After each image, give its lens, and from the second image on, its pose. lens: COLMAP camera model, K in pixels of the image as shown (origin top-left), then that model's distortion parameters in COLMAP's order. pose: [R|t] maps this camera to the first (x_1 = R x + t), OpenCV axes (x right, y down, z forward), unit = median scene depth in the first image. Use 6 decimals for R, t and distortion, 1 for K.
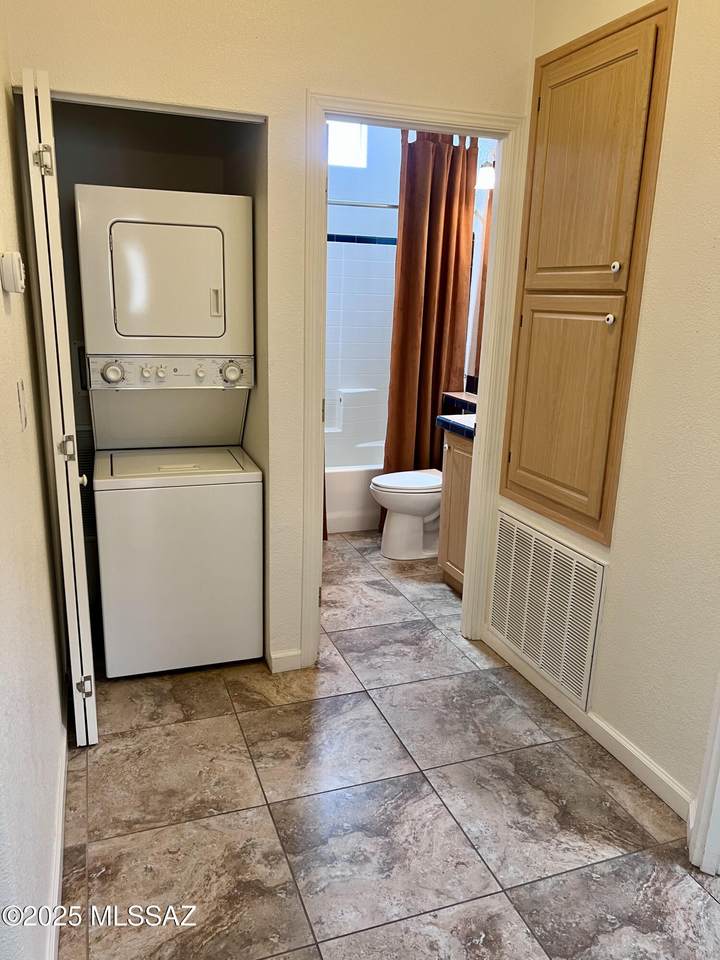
lens RADIAL K [[709.3, 0, 360.0], [0, 709.3, 480.0], [0, 0, 1]] dist [-0.000895, -0.032910]
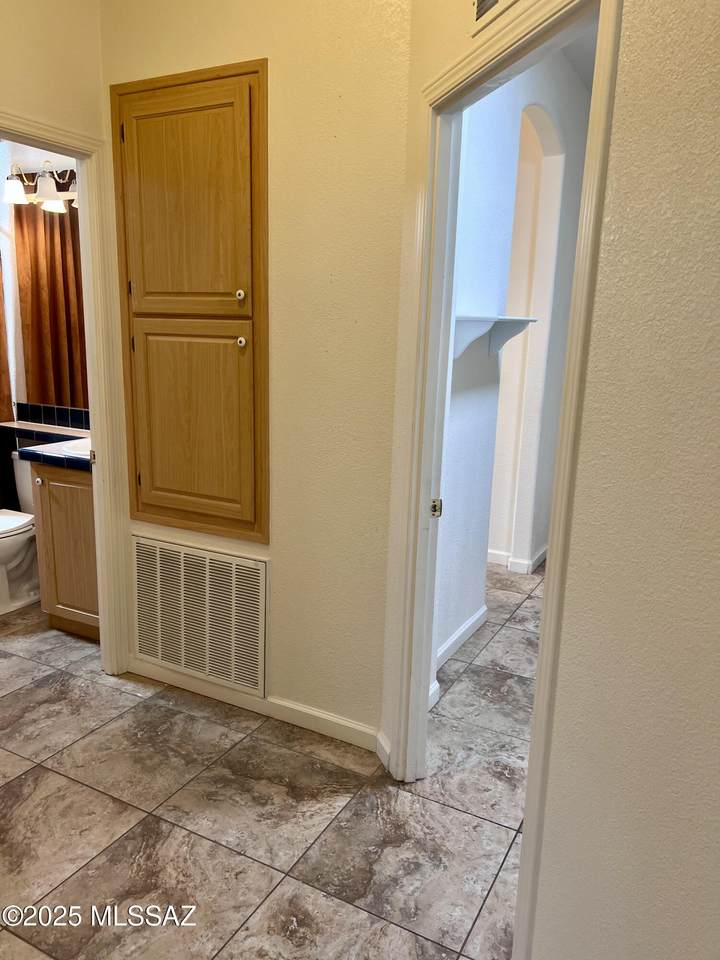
lens RADIAL K [[709.3, 0, 360.0], [0, 709.3, 480.0], [0, 0, 1]] dist [-0.000895, -0.032910]
pose [[0.736851, -0.145123, 0.660295, -0.253427], [0.161293, 0.986222, 0.036764, -0.021973], [-0.656532, 0.079411, 0.750106, 0.057936]]
